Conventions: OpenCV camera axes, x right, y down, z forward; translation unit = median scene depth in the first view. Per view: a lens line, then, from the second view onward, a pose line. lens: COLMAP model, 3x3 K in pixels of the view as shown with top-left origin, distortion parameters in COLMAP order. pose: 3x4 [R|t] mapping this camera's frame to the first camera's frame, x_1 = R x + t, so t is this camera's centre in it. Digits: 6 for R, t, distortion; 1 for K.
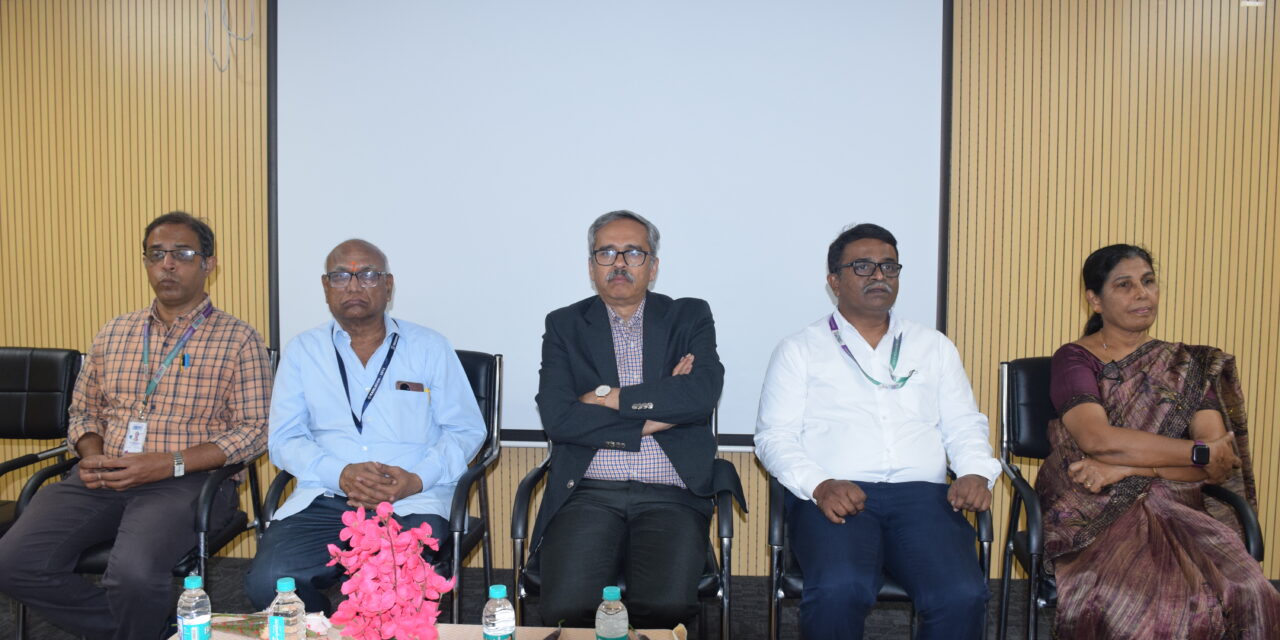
lens RADIAL K [[1042.1, 0, 626.1], [0, 1042.1, 321.5], [0, 0, 1]] dist [-0.132488, 0.089887]
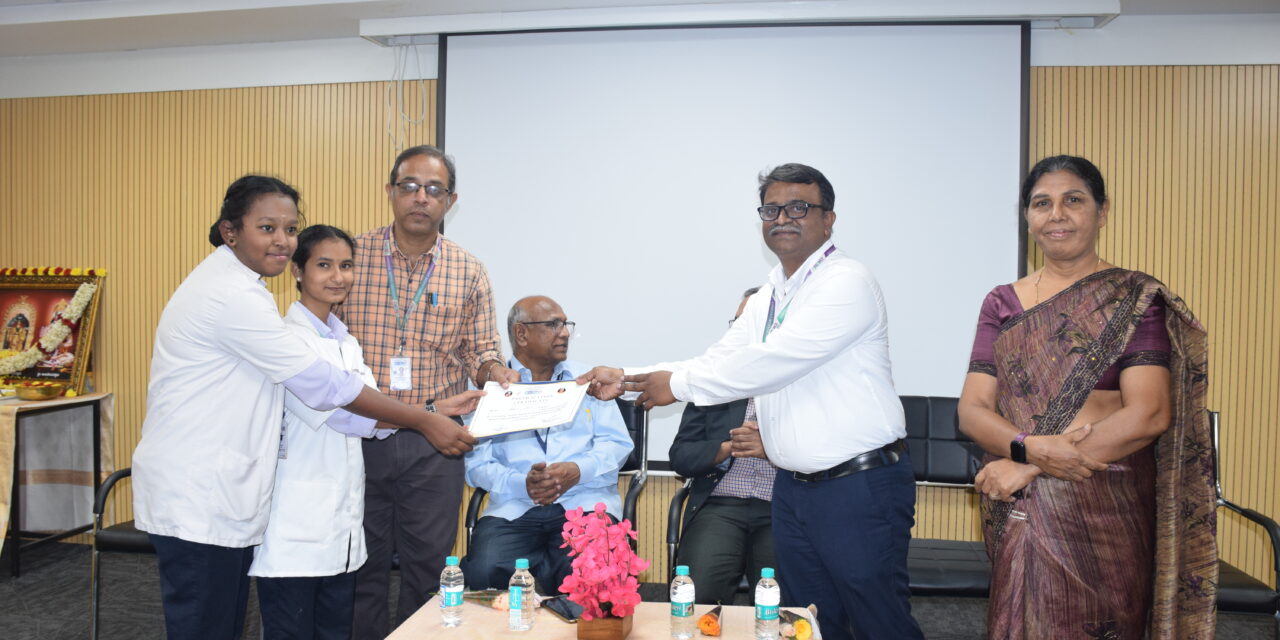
lens RADIAL K [[1042.1, 0, 640.5], [0, 1042.1, 330.2], [0, 0, 1]] dist [-0.132488, 0.089887]
pose [[0.998477, 0.009711, -0.054303, -0.079352], [-0.011619, 0.999322, -0.034942, -0.000664], [0.053926, 0.035519, 0.997913, -0.251022]]
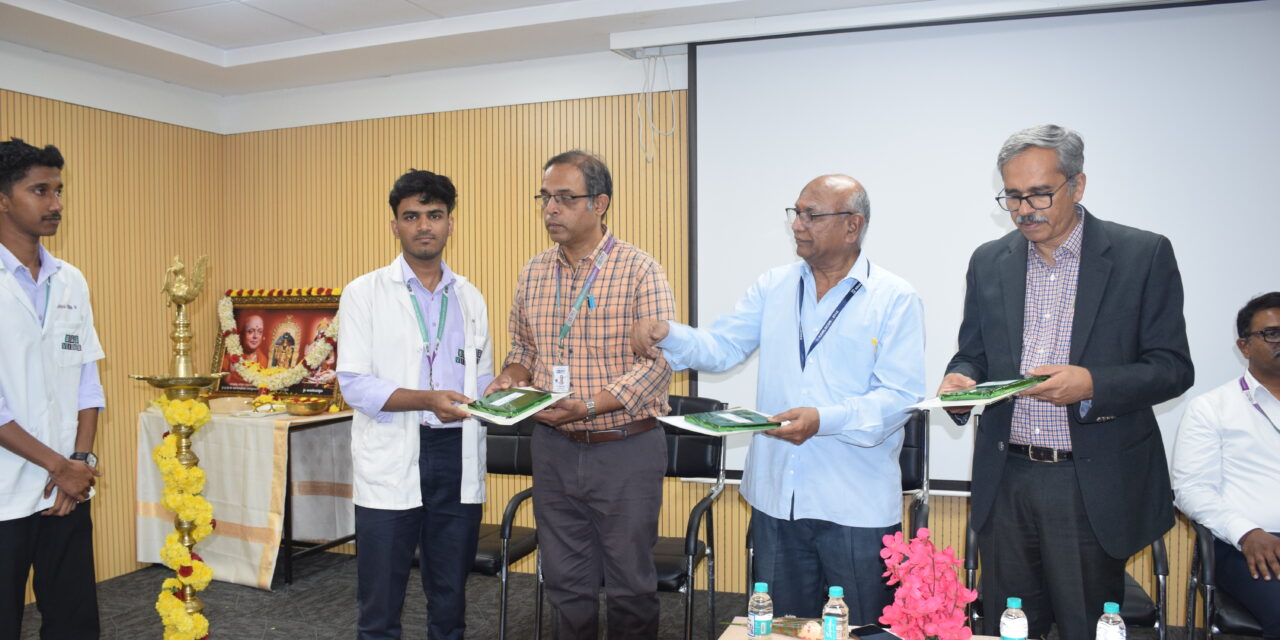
lens RADIAL K [[1042.1, 0, 620.5], [0, 1042.1, 330.8], [0, 0, 1]] dist [-0.132488, 0.089887]
pose [[0.965684, -0.004092, -0.259688, -0.189417], [-0.007497, 0.999020, -0.043619, -0.004048], [0.259612, 0.044069, 0.964707, -0.219405]]
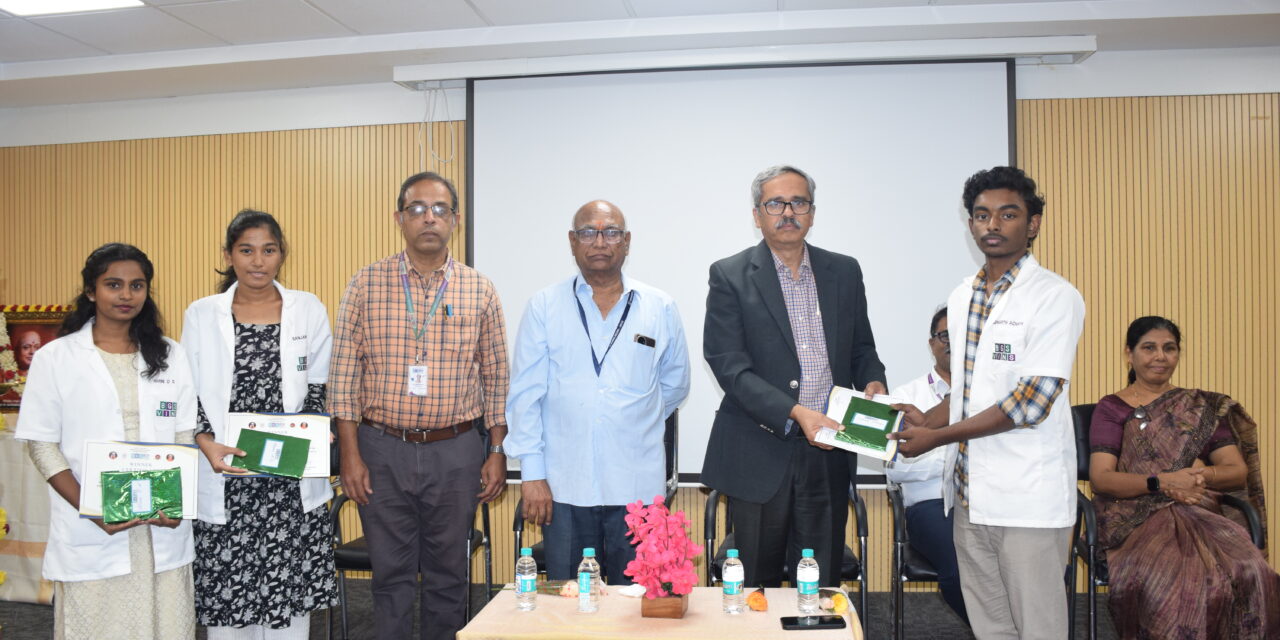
lens RADIAL K [[1042.1, 0, 640.1], [0, 1042.1, 335.7], [0, 0, 1]] dist [-0.132488, 0.089887]
pose [[0.999239, -0.012210, -0.037056, -0.144782], [0.009928, 0.998079, -0.061153, 0.025963], [0.037732, 0.060739, 0.997440, -0.383138]]
